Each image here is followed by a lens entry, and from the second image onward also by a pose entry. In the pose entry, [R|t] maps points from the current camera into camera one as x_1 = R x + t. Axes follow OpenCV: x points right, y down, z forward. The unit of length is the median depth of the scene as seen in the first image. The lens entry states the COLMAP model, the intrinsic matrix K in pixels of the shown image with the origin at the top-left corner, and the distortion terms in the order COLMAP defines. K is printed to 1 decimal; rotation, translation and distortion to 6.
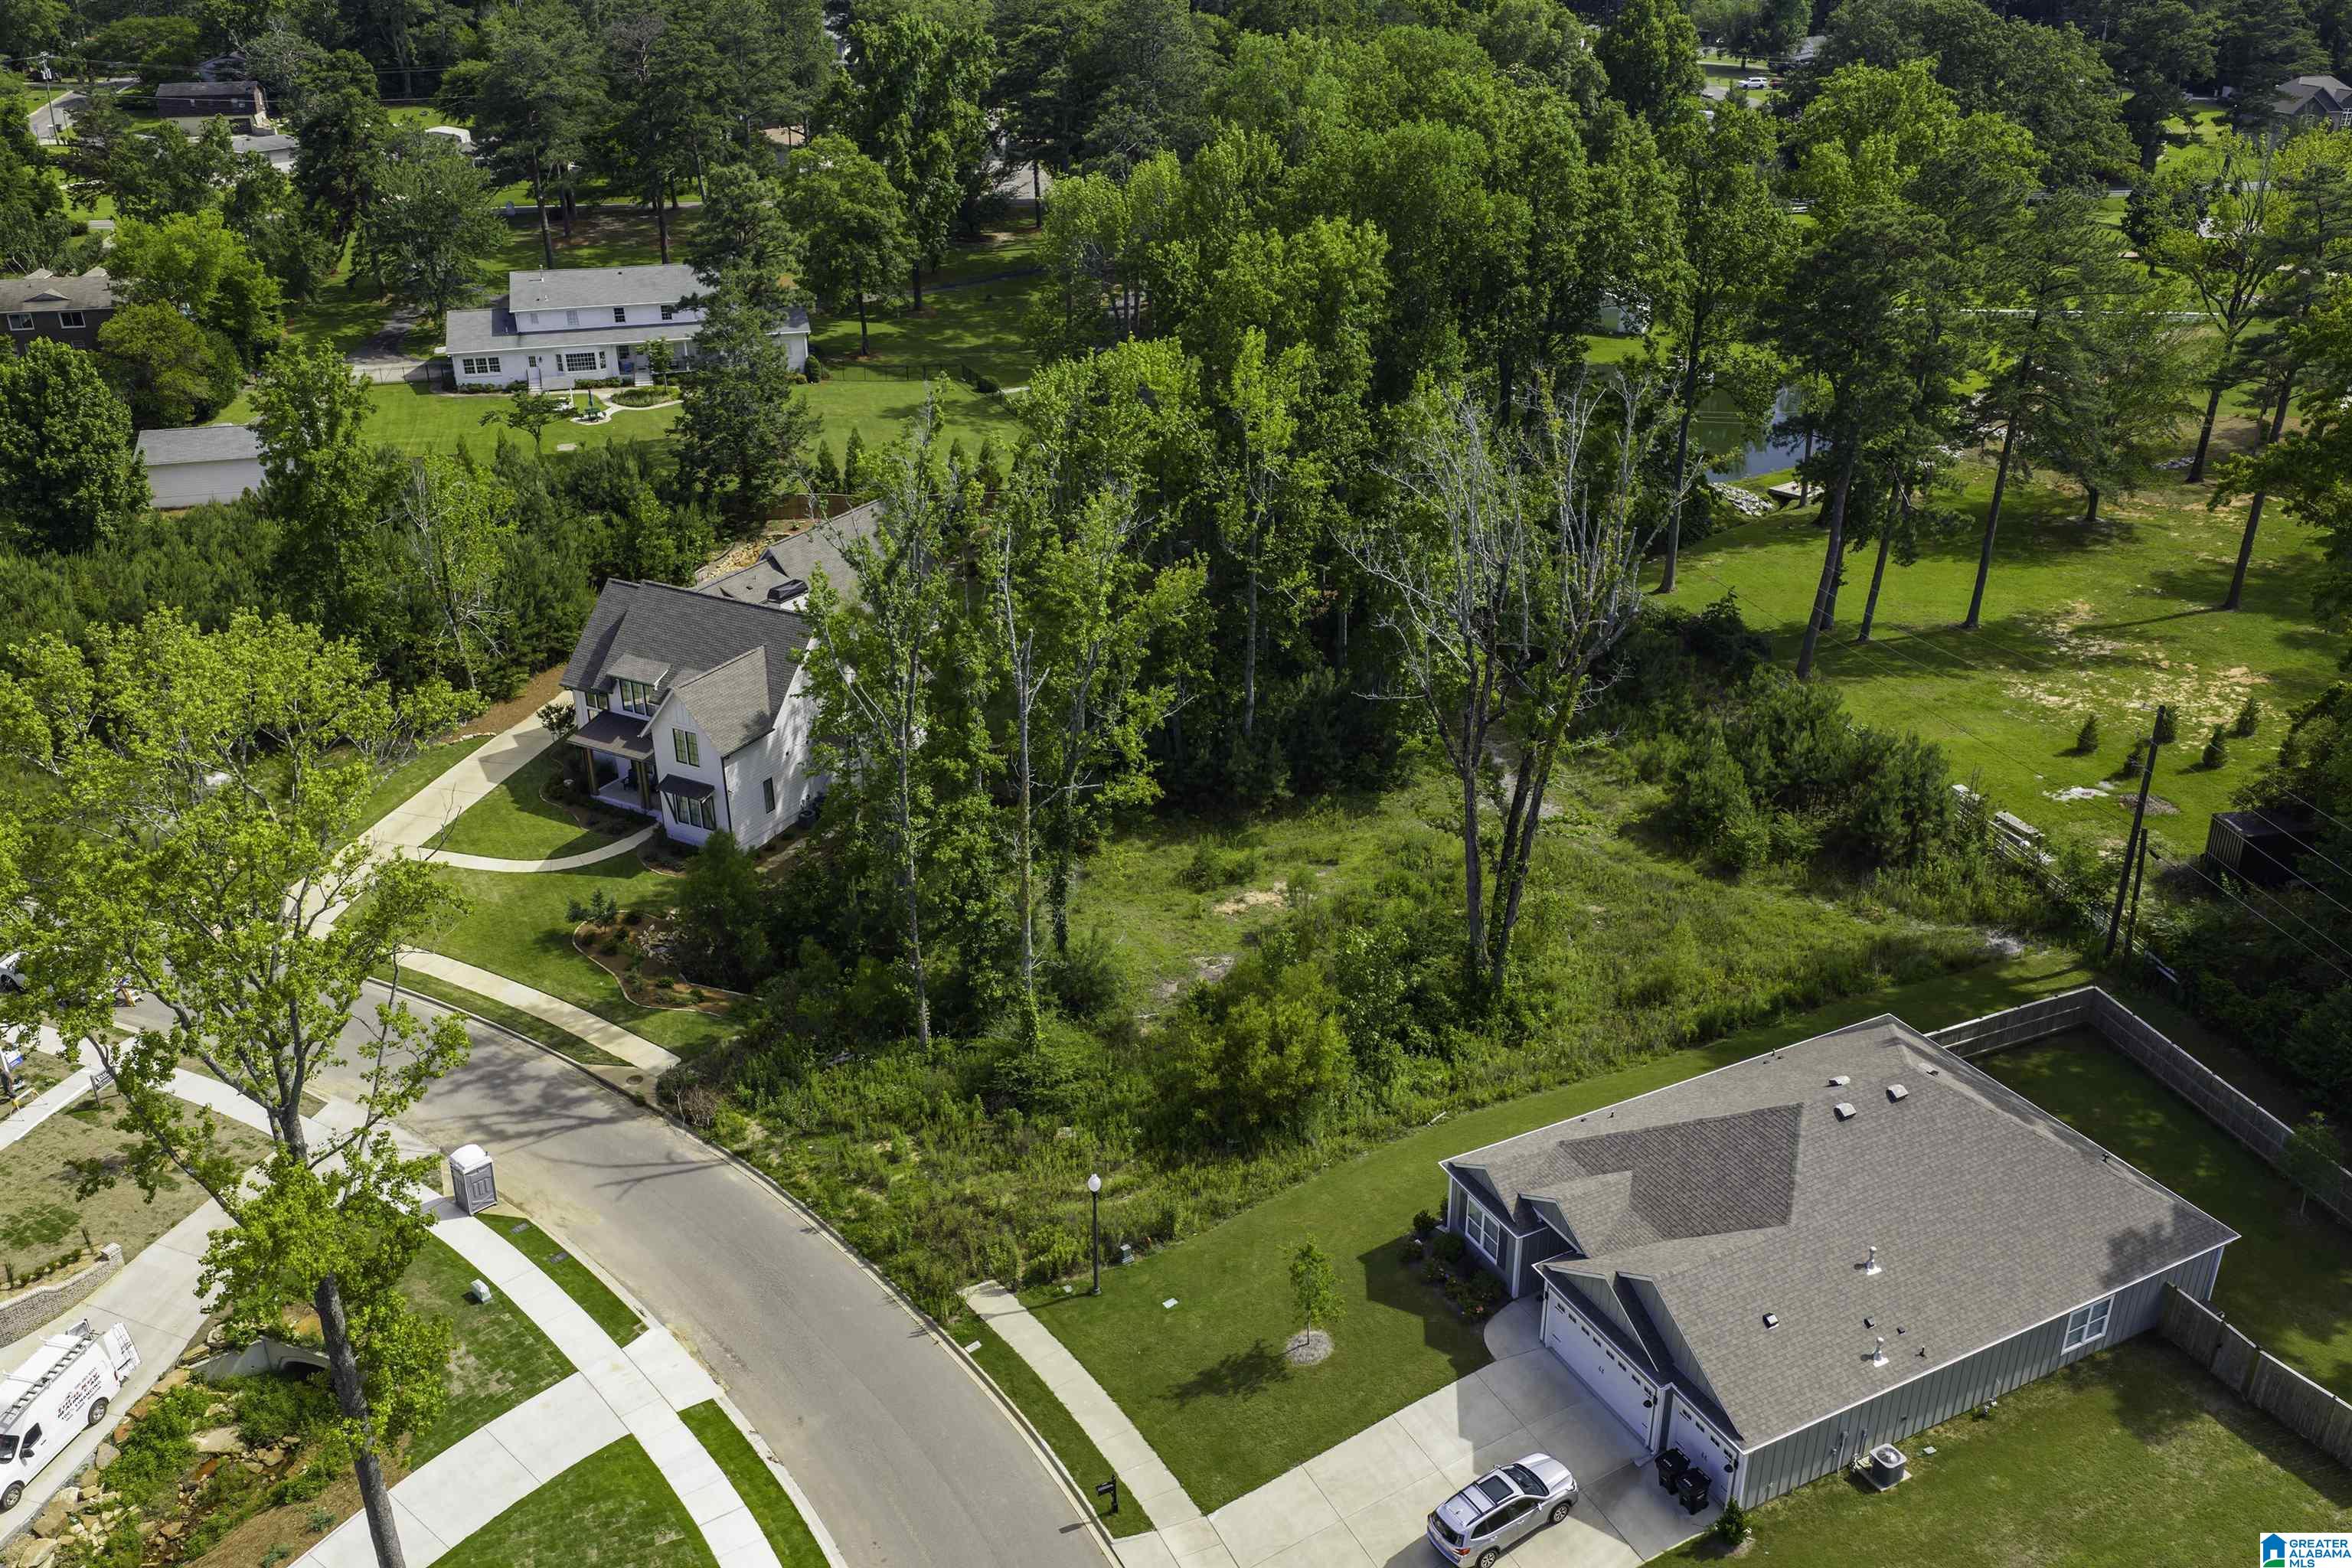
lens RADIAL K [[1940.7, 0, 1179.2], [0, 1940.7, 767.2], [0, 0, 1]] dist [0.010068, -0.017286]
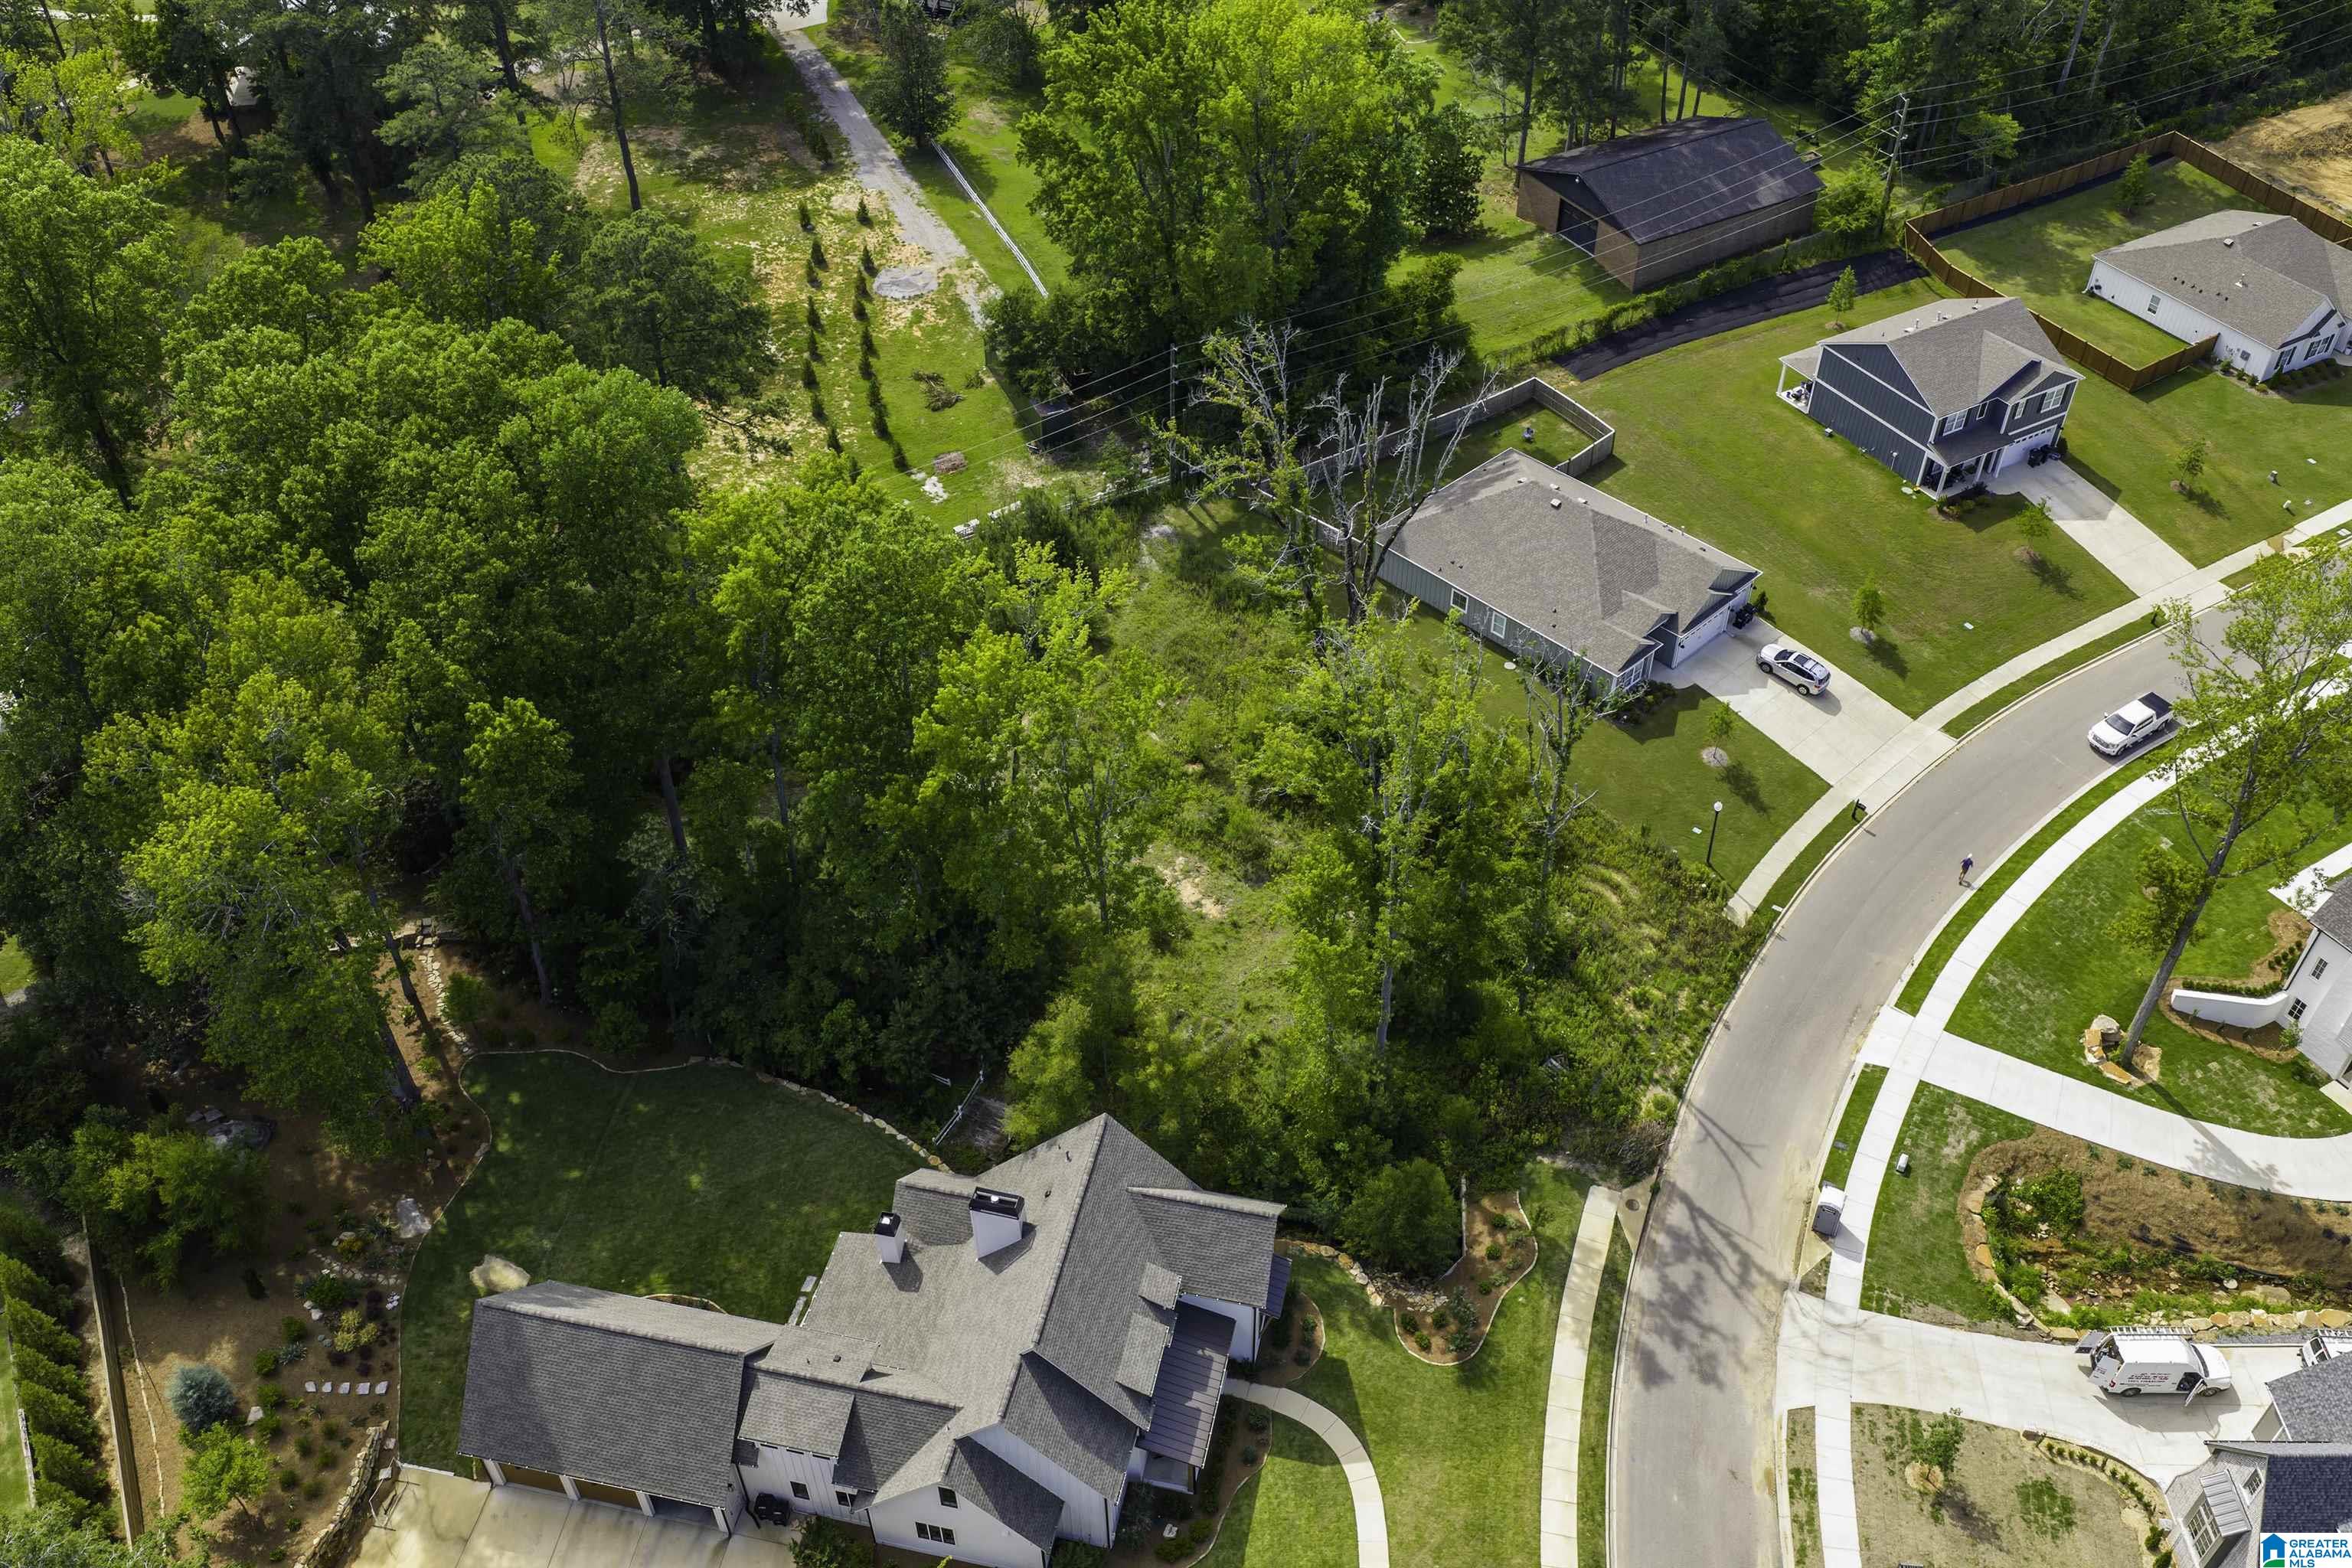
lens RADIAL K [[1940.7, 0, 1179.5], [0, 1940.7, 792.7], [0, 0, 1]] dist [0.010068, -0.017286]
pose [[-0.283190, -0.638207, 0.715888, -1.062724], [0.414559, 0.591650, 0.691441, -1.096958], [-0.864837, 0.492588, 0.097025, 1.200495]]
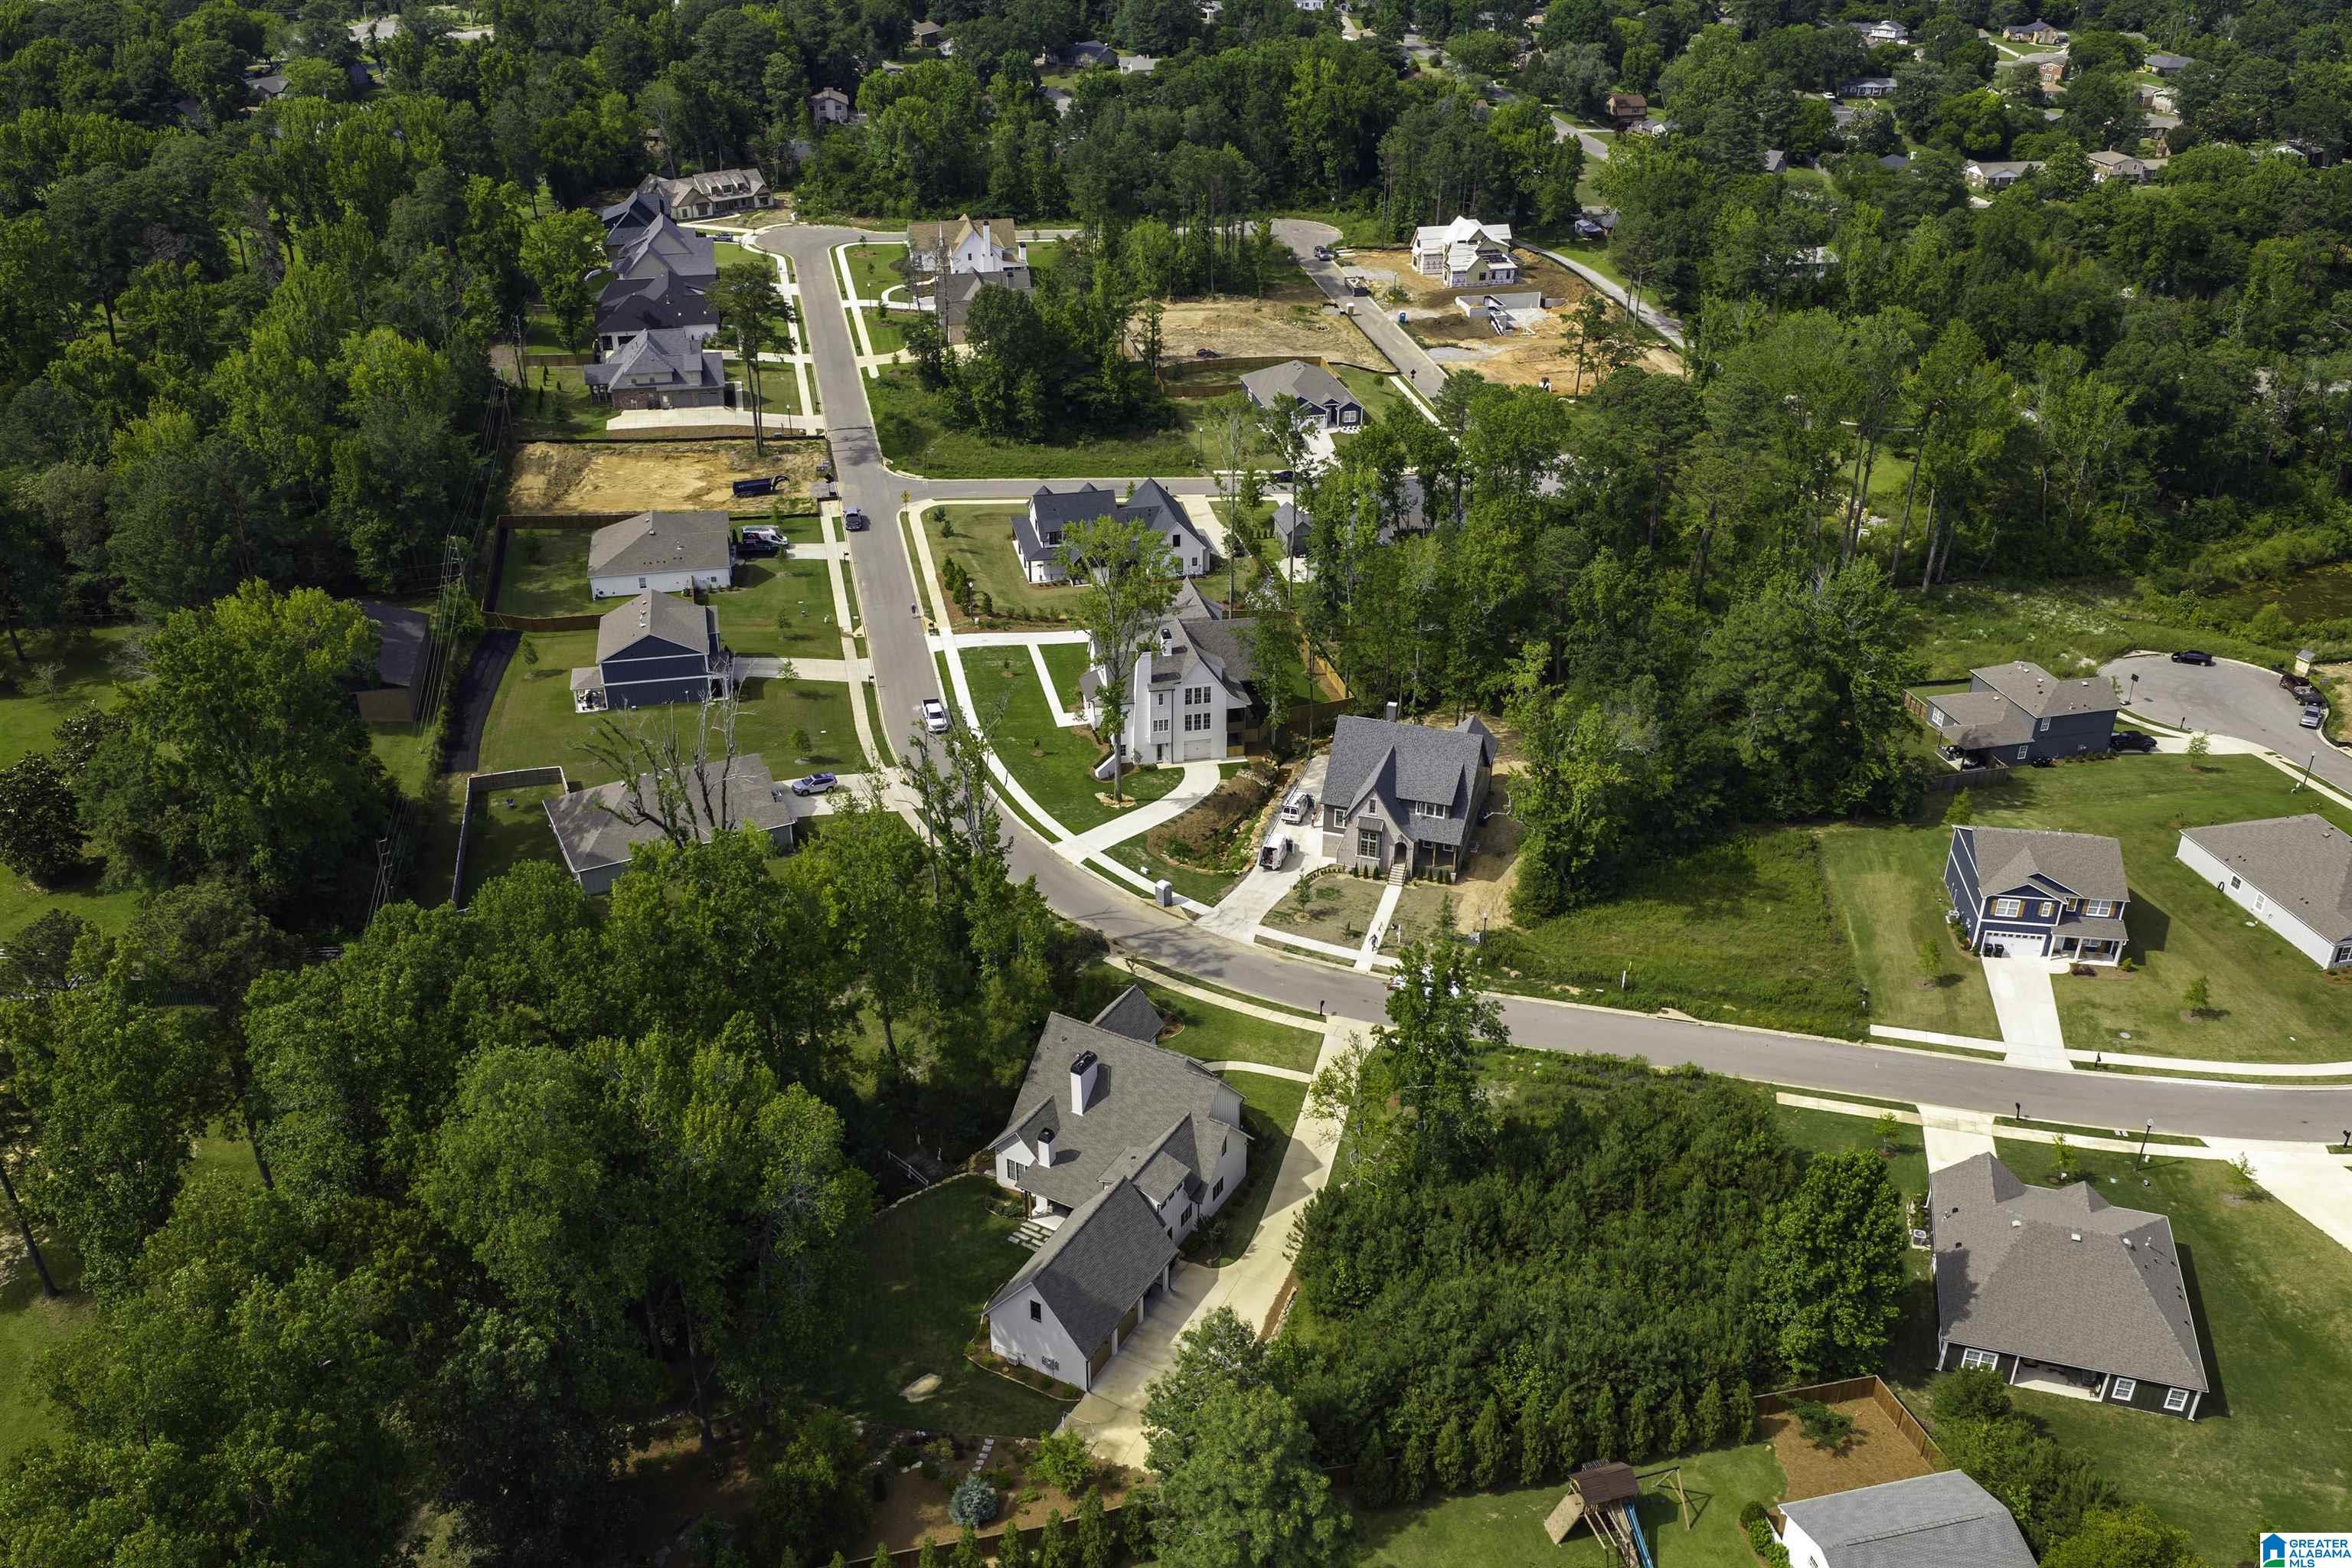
lens RADIAL K [[1940.7, 0, 1177.2], [0, 1940.7, 780.0], [0, 0, 1]] dist [0.010068, -0.017286]
pose [[-0.999940, 0.003106, 0.010459, -0.439971], [0.010237, 0.598721, 0.800892, -2.035620], [-0.003775, 0.800952, -0.598717, 2.577475]]
